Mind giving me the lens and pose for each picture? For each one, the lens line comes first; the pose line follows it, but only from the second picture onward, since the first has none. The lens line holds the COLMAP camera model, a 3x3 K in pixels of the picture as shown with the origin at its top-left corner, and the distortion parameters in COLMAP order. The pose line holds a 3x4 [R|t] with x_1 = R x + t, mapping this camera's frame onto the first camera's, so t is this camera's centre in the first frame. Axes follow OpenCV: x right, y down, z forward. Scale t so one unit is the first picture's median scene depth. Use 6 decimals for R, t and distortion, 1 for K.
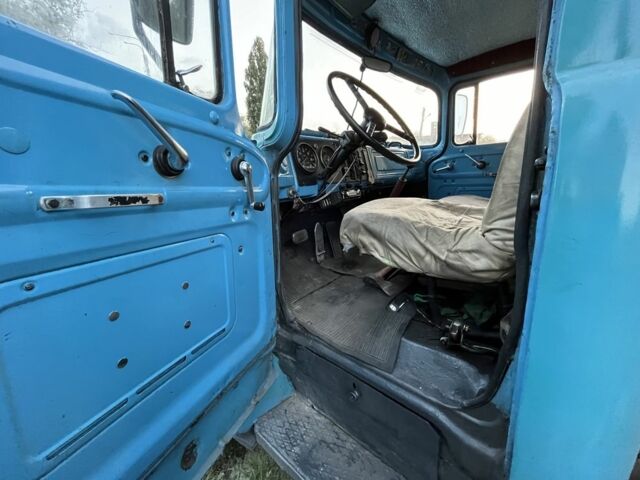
lens RADIAL K [[260.9, 0, 316.2], [0, 260.9, 238.5], [0, 0, 1]] dist [-0.000716, -0.000087]
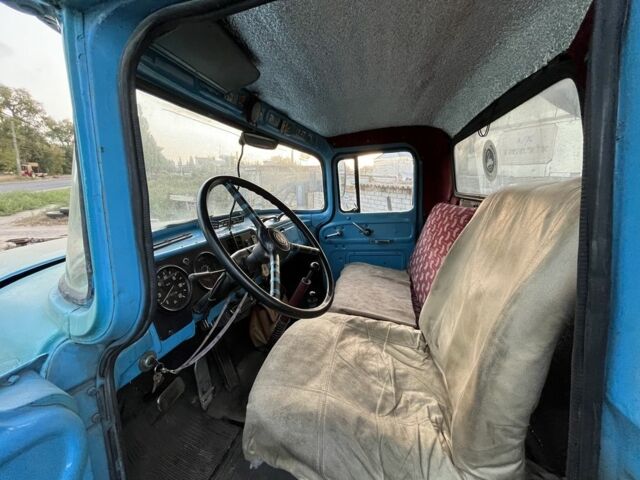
lens RADIAL K [[260.9, 0, 316.2], [0, 260.9, 238.5], [0, 0, 1]] dist [-0.000716, -0.000087]
pose [[0.898859, -0.079012, 0.431057, 0.010970], [0.110336, 0.992729, -0.048111, -0.245064], [-0.424122, 0.090806, 0.901041, 0.175351]]
